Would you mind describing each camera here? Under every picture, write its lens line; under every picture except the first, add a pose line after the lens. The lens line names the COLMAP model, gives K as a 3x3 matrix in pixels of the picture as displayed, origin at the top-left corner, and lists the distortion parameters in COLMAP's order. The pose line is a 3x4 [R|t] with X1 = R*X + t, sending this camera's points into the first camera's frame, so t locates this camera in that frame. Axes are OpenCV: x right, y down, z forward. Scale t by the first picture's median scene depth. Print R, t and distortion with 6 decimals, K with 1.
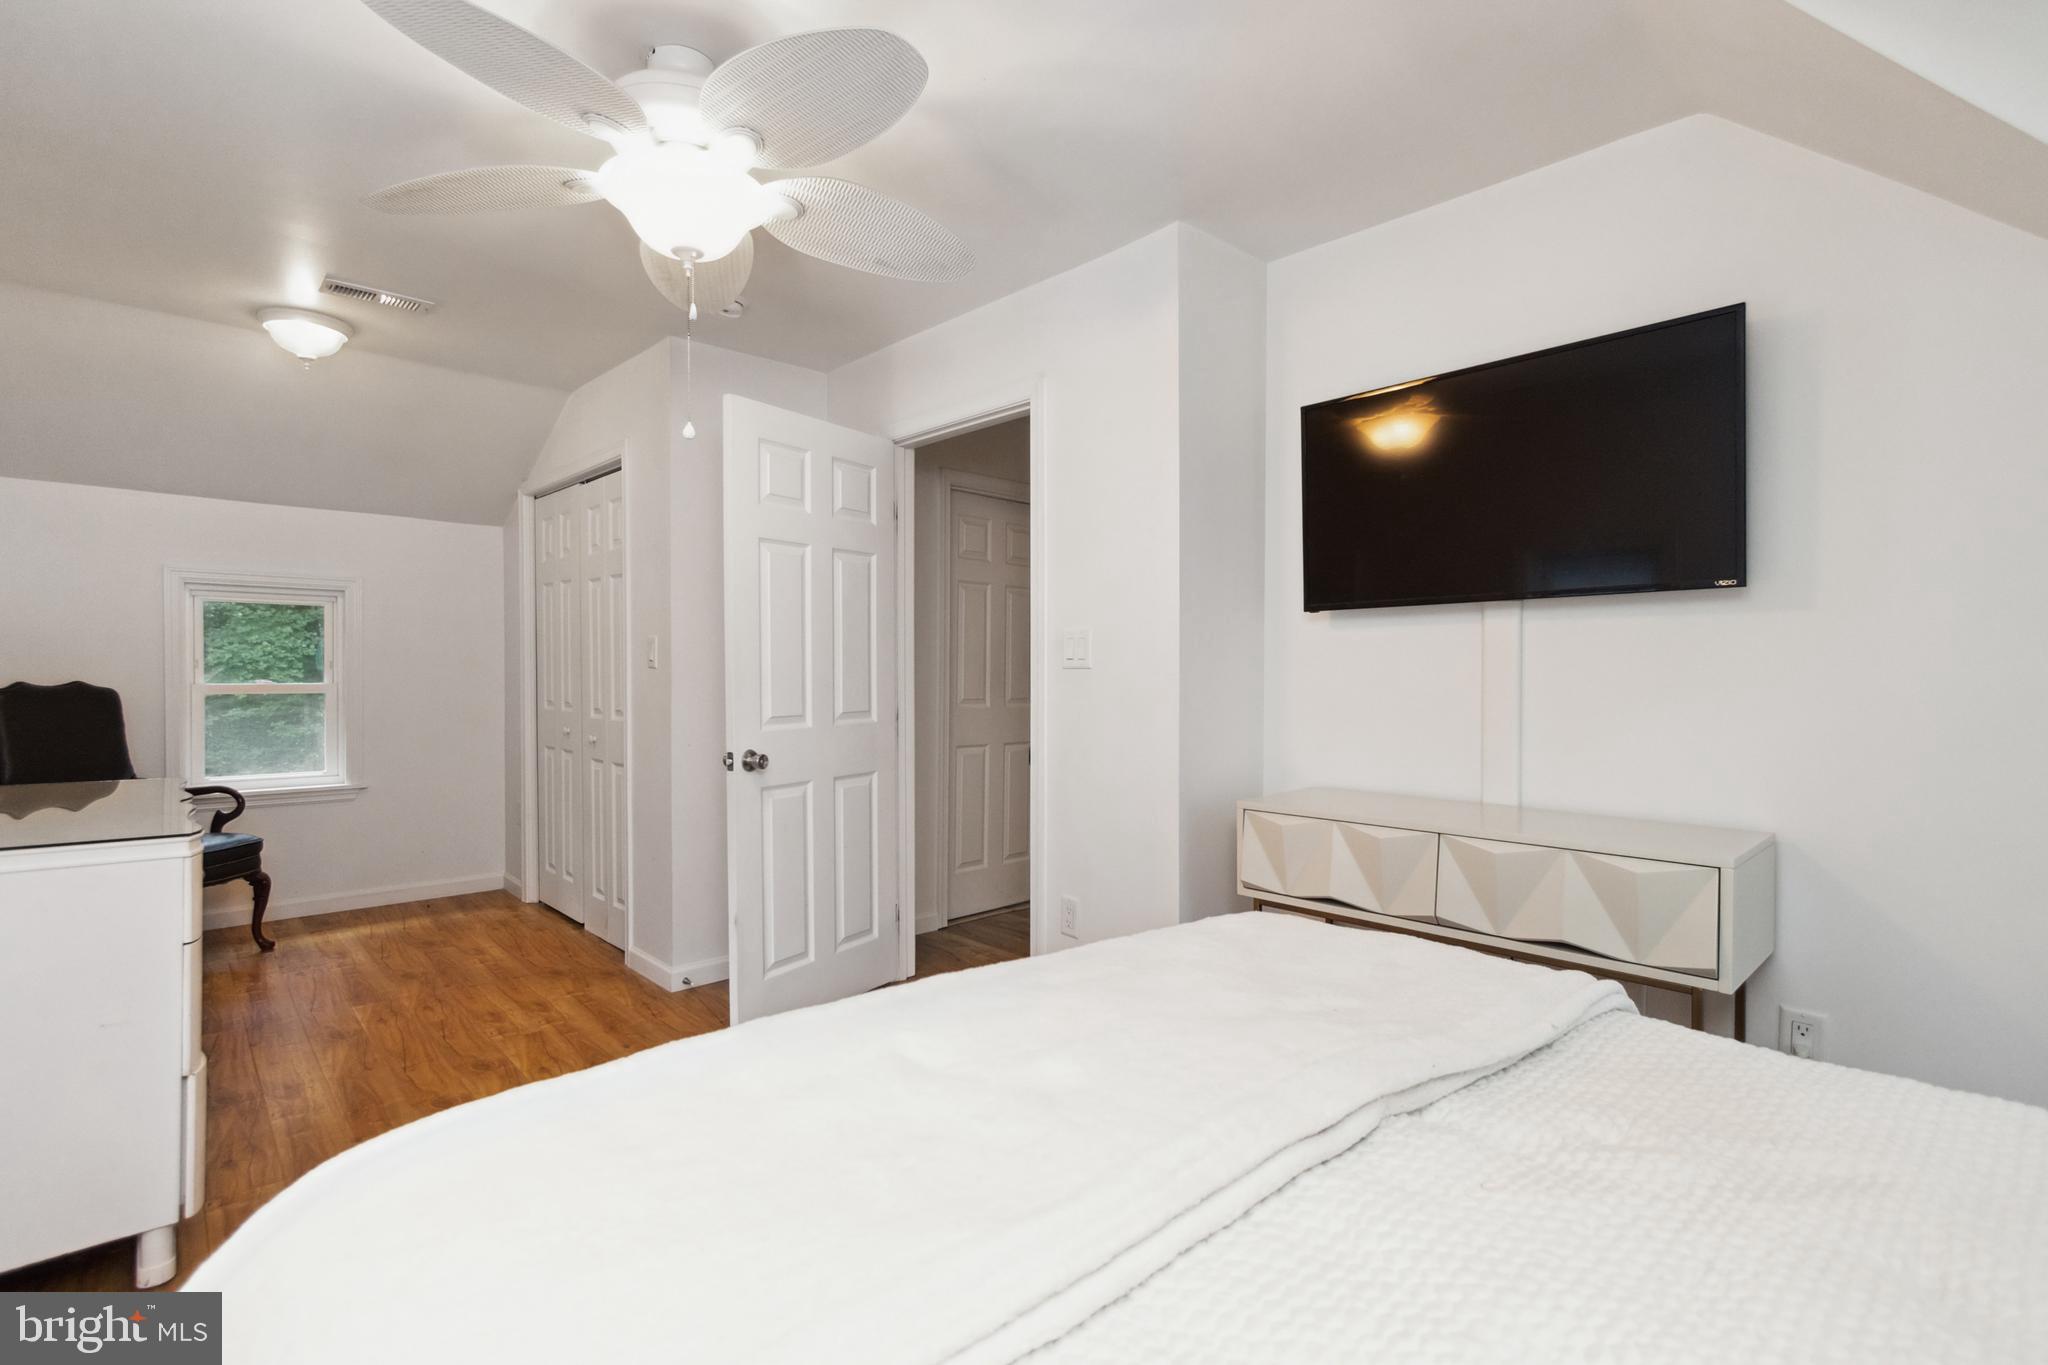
lens RADIAL K [[957.6, 0, 1032.0], [0, 957.6, 672.3], [0, 0, 1]] dist [0.001824, -0.001888]
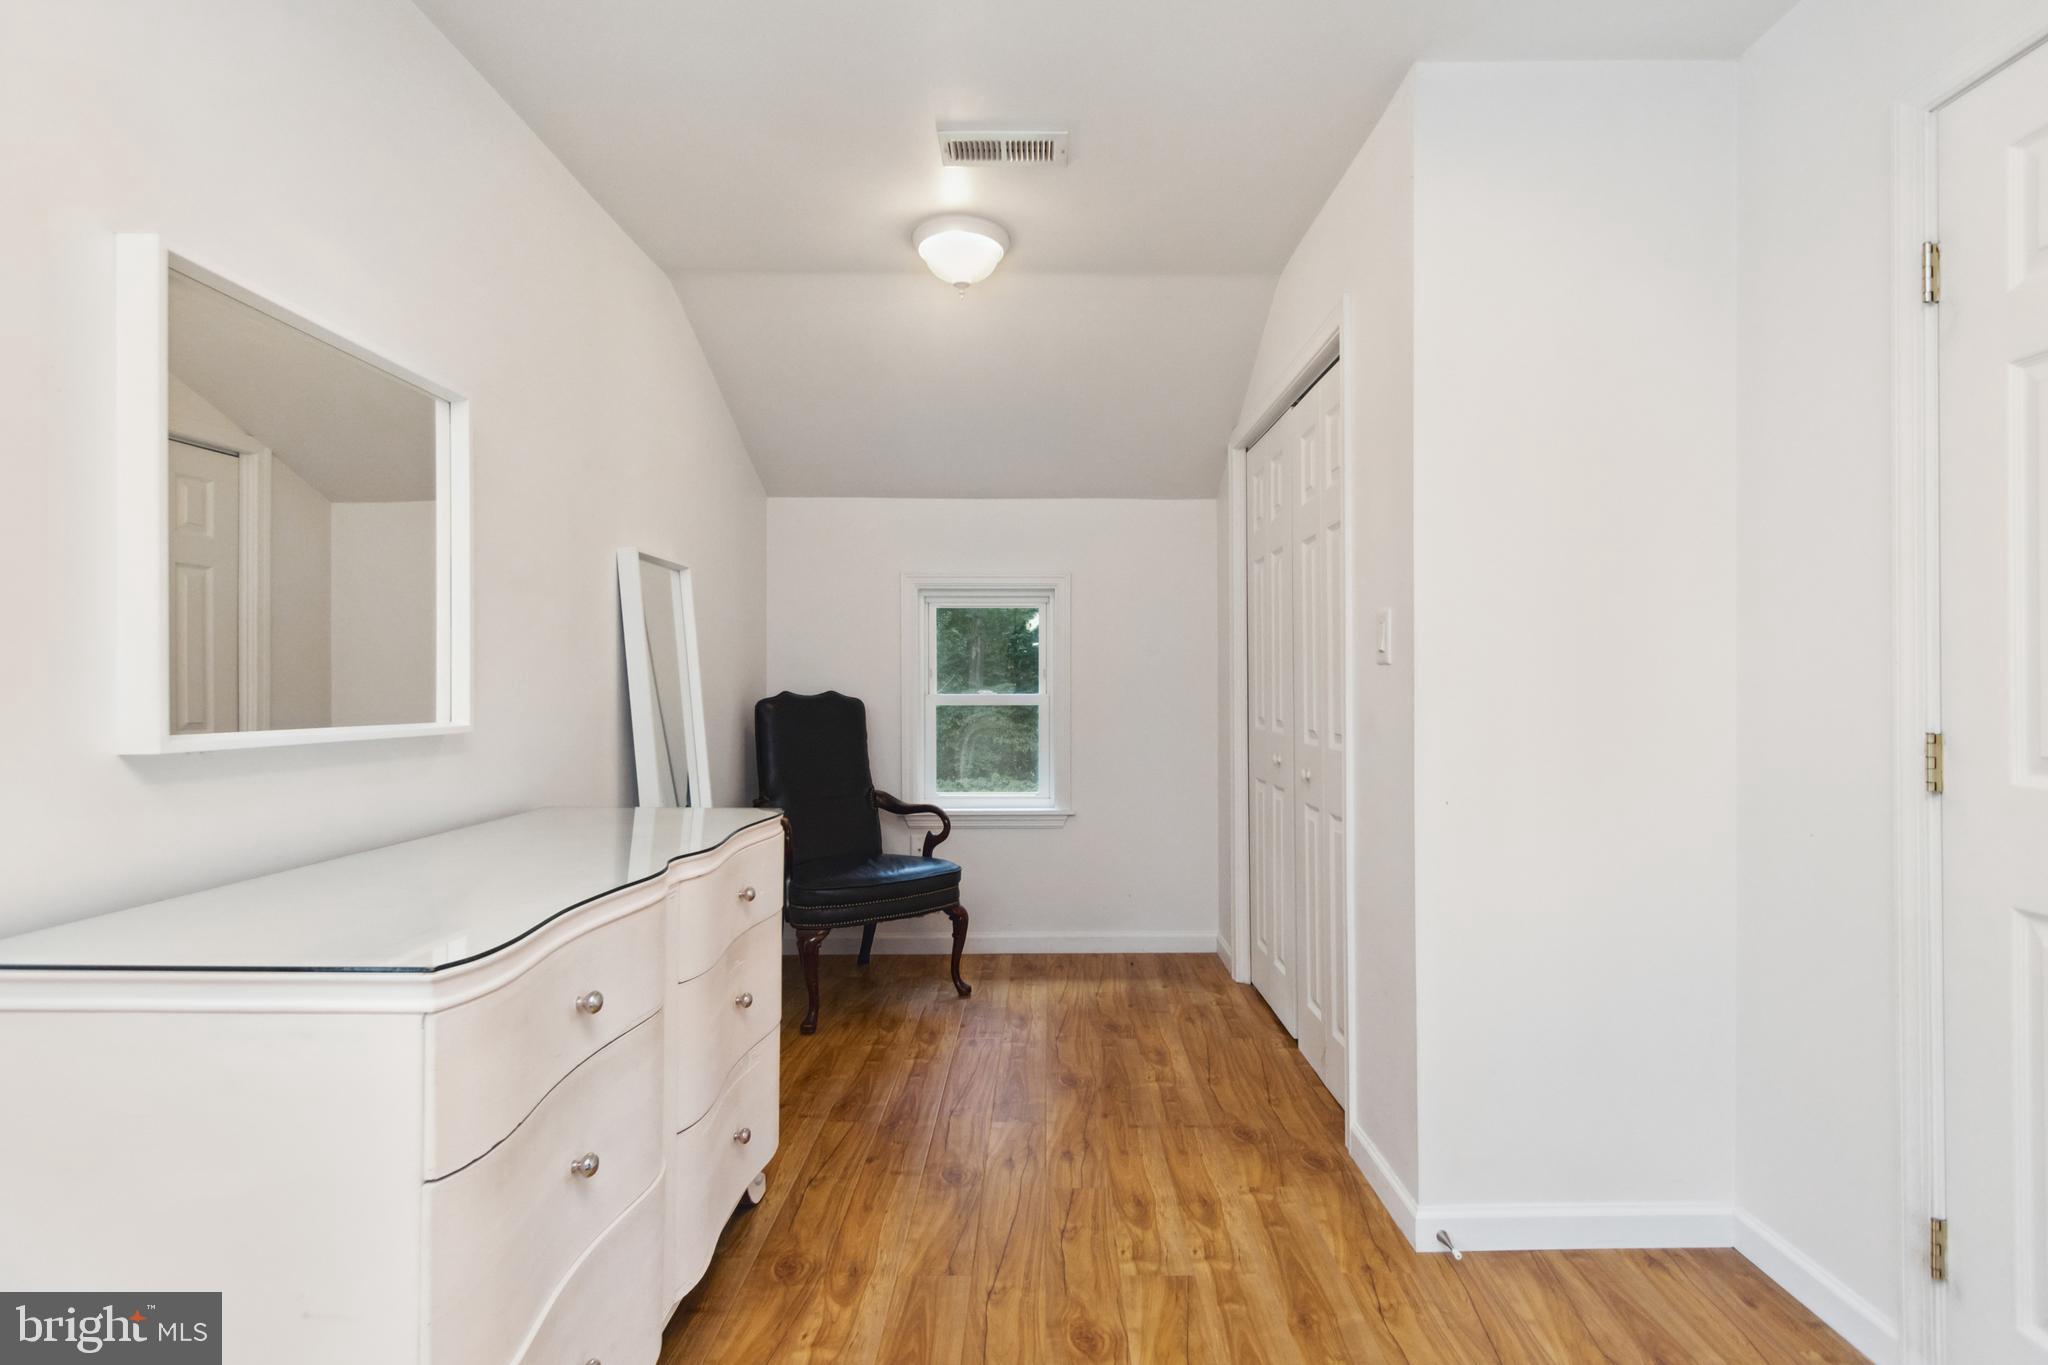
lens RADIAL K [[957.6, 0, 1056.6], [0, 957.6, 689.8], [0, 0, 1]] dist [0.001824, -0.001888]
pose [[0.735857, -0.003885, -0.677126, -0.139500], [0.002847, 0.999992, -0.002643, 0.011479], [0.677131, 0.000017, 0.735862, 0.410031]]
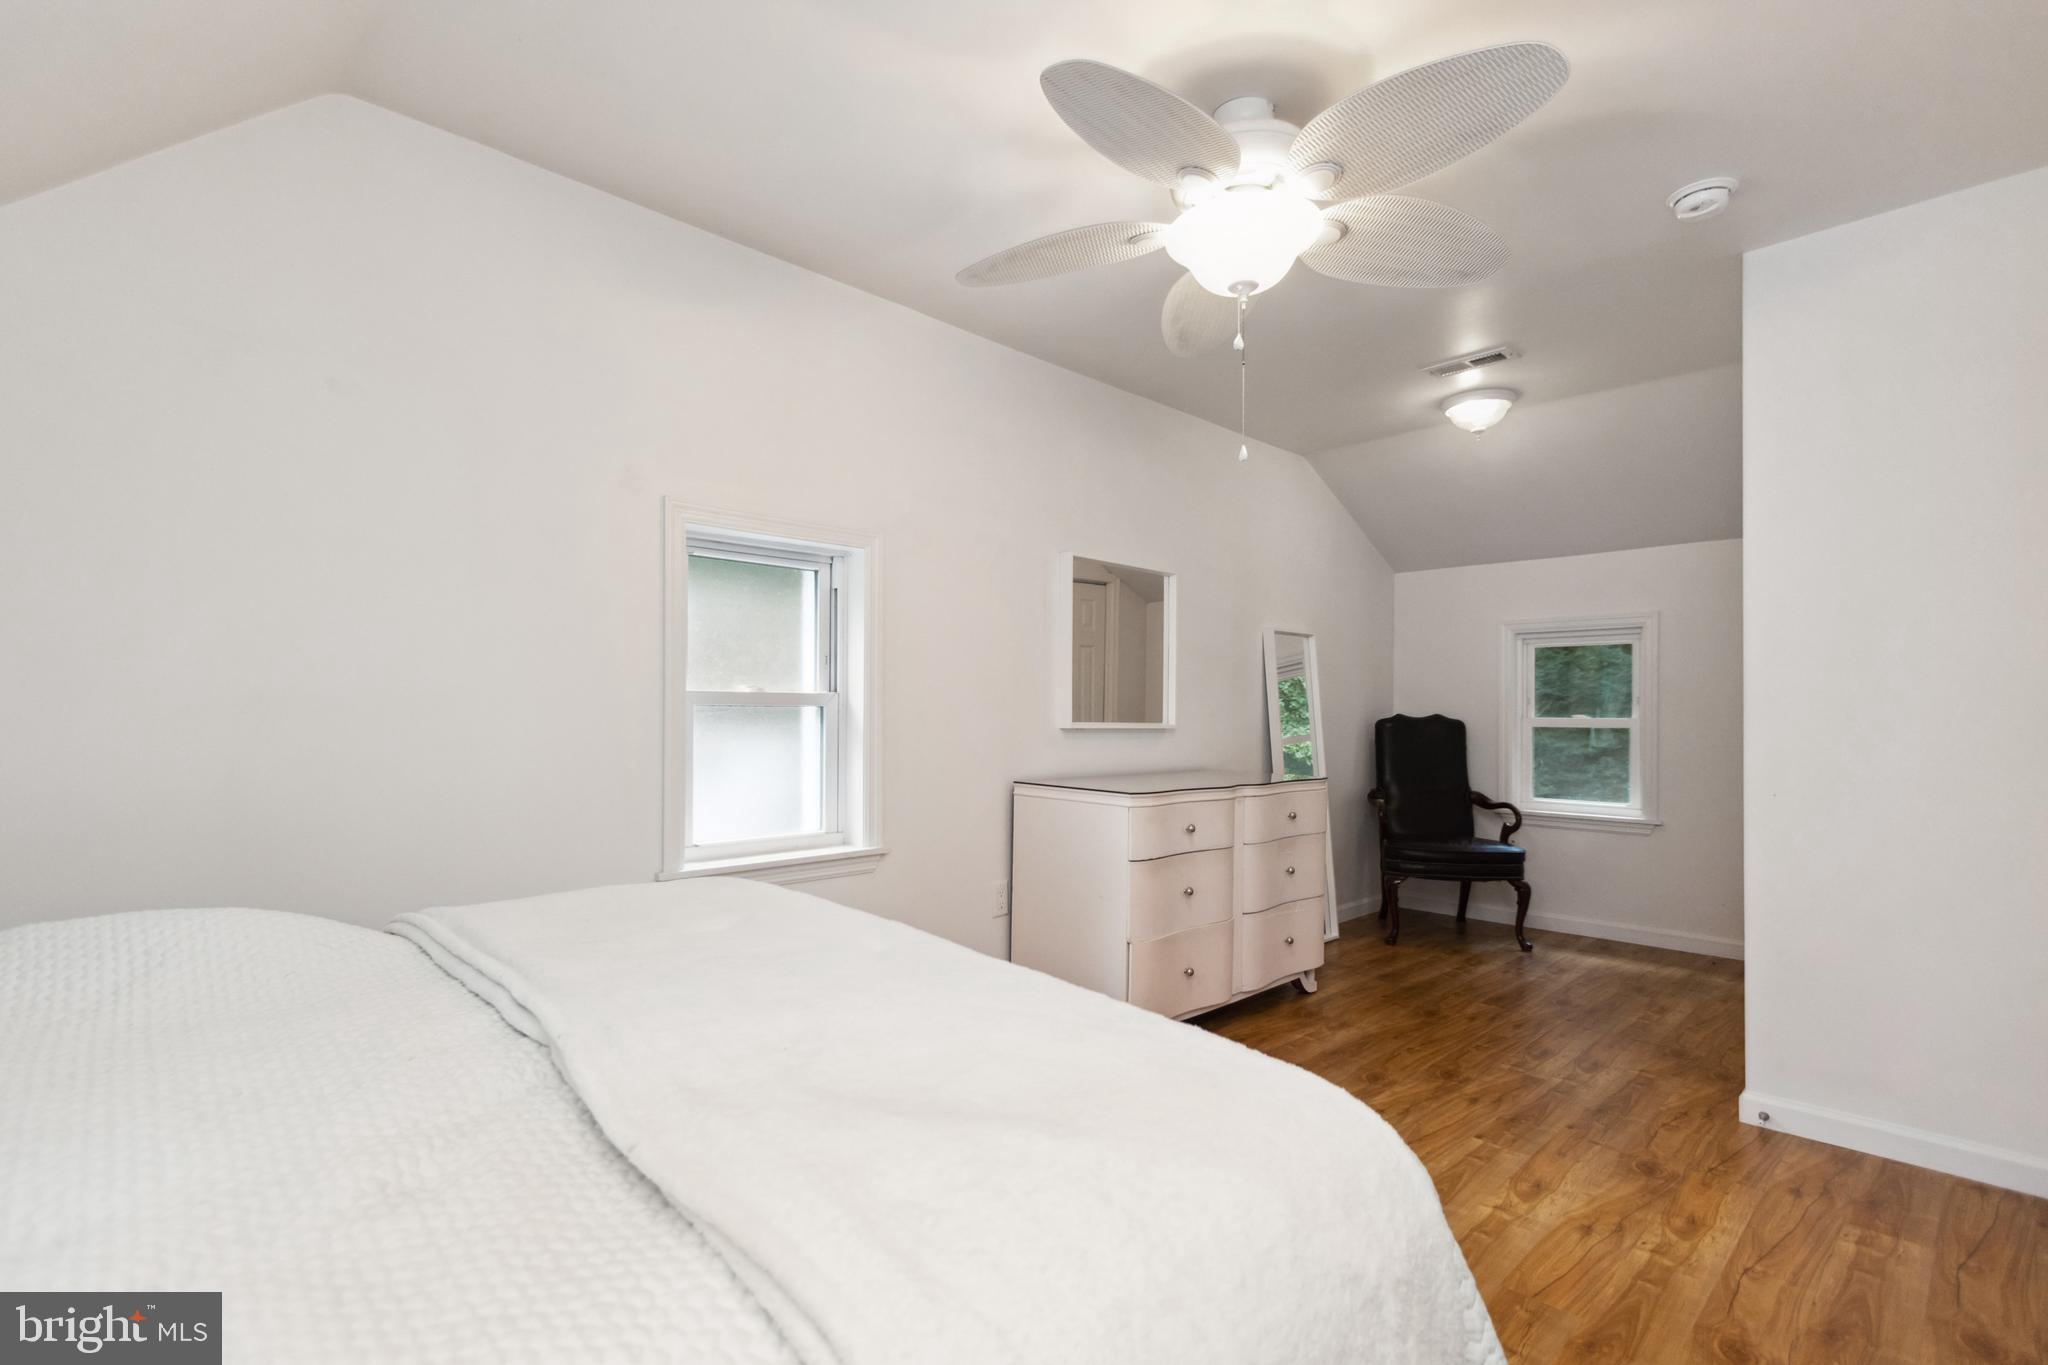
lens RADIAL K [[957.6, 0, 971.6], [0, 957.6, 696.9], [0, 0, 1]] dist [0.001824, -0.001888]
pose [[-0.027701, -0.022656, -0.999359, 0.358772], [-0.011230, 0.999687, -0.022352, 0.022339], [0.999553, 0.010604, -0.027947, 0.372862]]
